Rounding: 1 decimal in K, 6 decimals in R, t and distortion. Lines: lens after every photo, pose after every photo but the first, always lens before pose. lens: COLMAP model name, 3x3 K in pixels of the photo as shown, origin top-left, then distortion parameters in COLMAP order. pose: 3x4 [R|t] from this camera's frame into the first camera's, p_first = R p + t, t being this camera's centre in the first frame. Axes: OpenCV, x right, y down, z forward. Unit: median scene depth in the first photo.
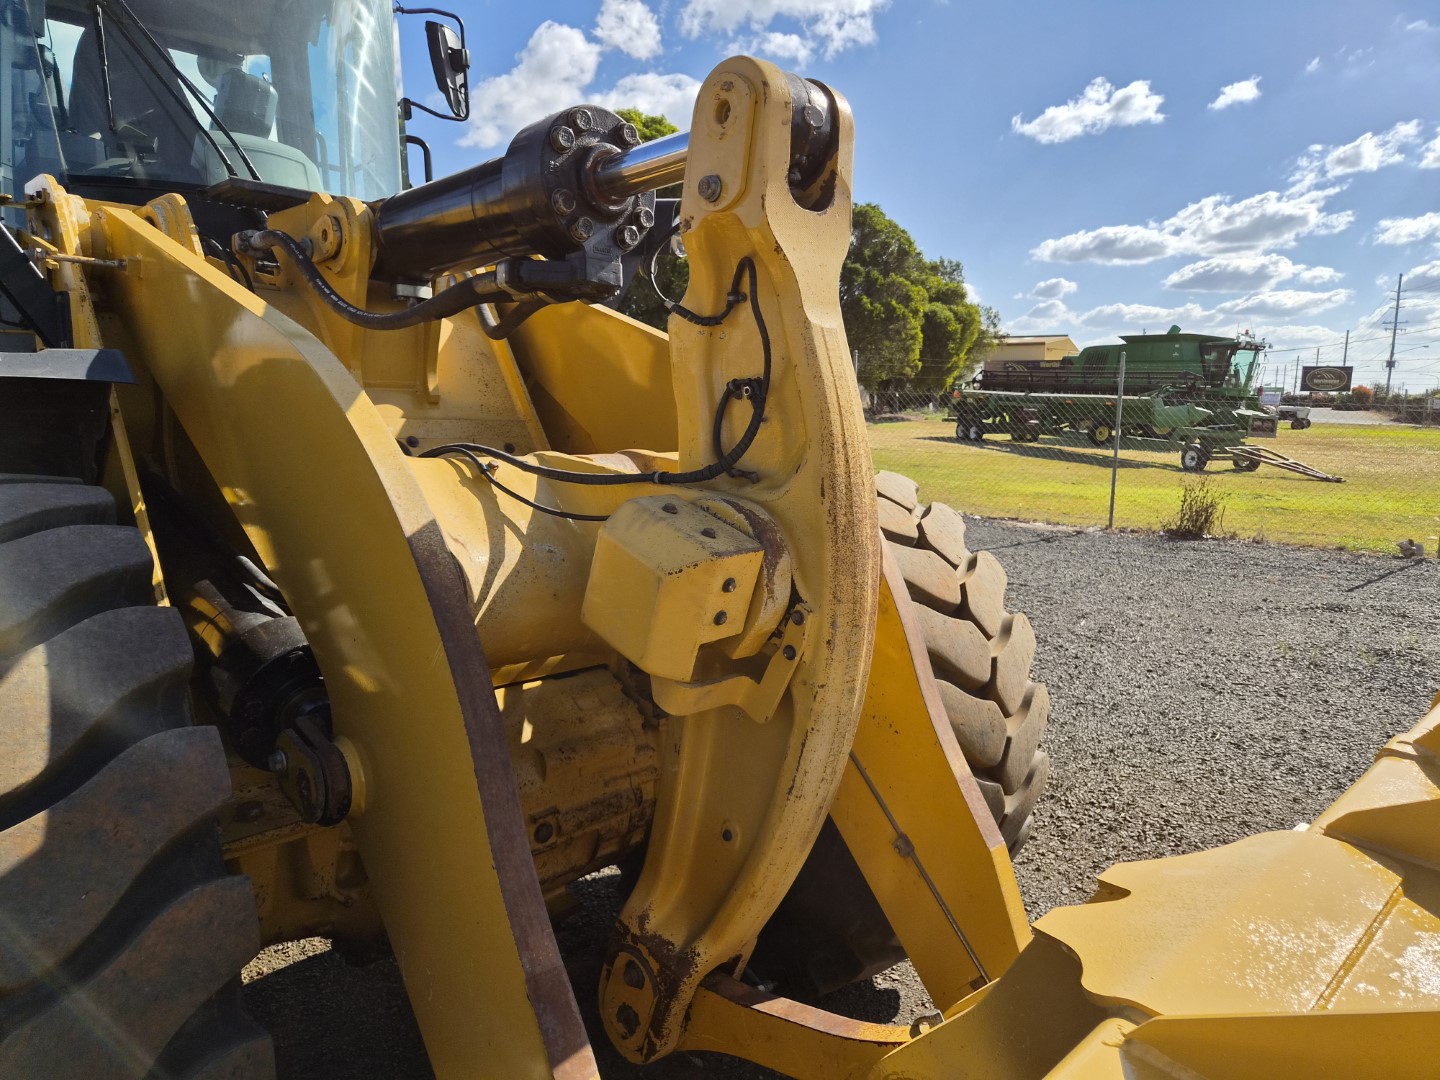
lens RADIAL K [[973.9, 0, 725.1], [0, 973.9, 533.0], [0, 0, 1]] dist [0.052565, -0.038182]
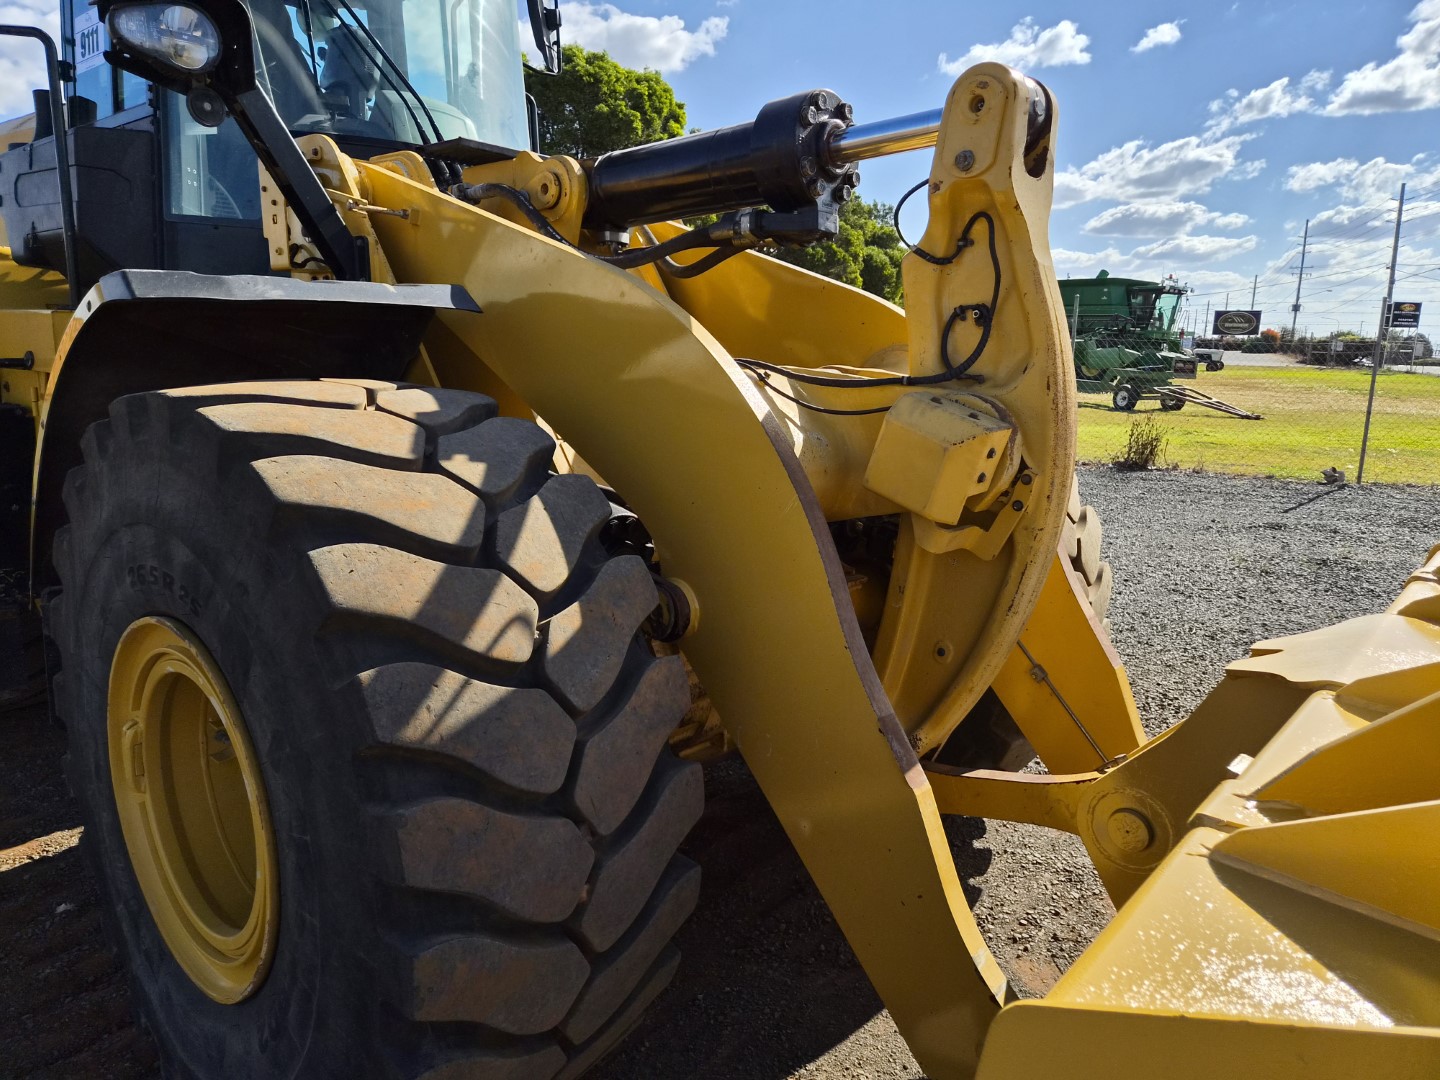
lens RADIAL K [[973.9, 0, 725.1], [0, 973.9, 533.0], [0, 0, 1]] dist [0.052565, -0.038182]
pose [[0.997312, -0.016678, 0.071347, -0.053371], [0.012776, 0.998416, 0.054794, 0.009640], [-0.072147, -0.053735, 0.995945, -0.041546]]
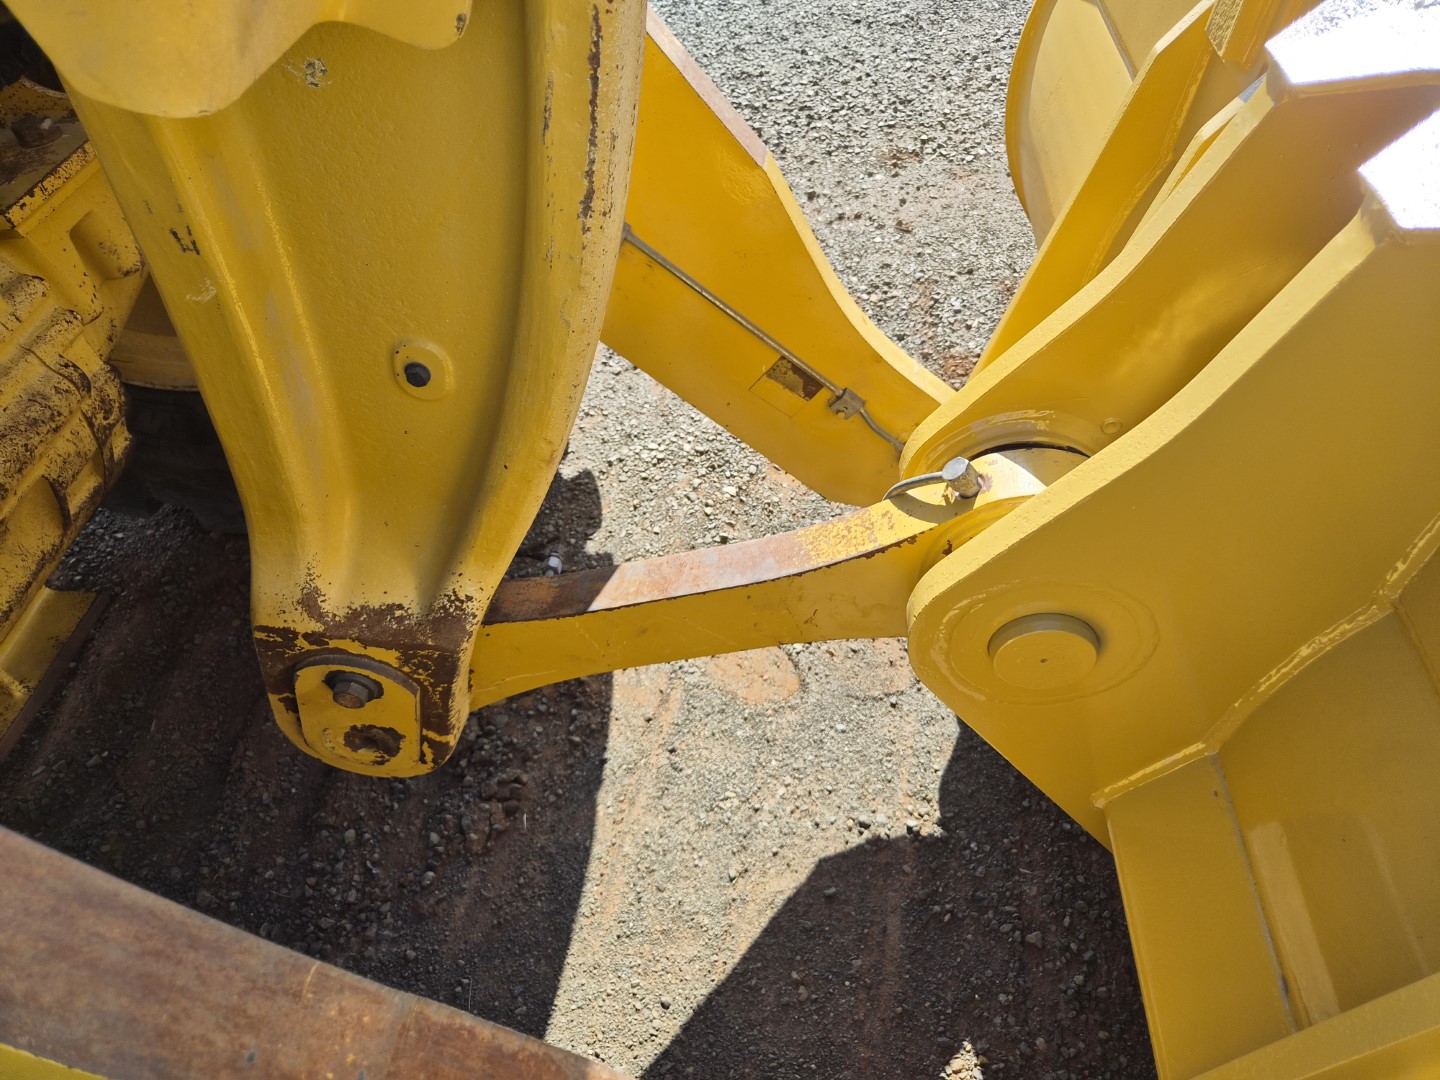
lens RADIAL K [[978.8, 0, 715.4], [0, 978.8, 535.0], [0, 0, 1]] dist [0.052706, -0.039971]
pose [[0.758156, -0.548700, 0.352318, -0.012592], [0.233967, 0.733232, 0.638460, 0.015560], [-0.608654, -0.401621, 0.684281, 0.081837]]
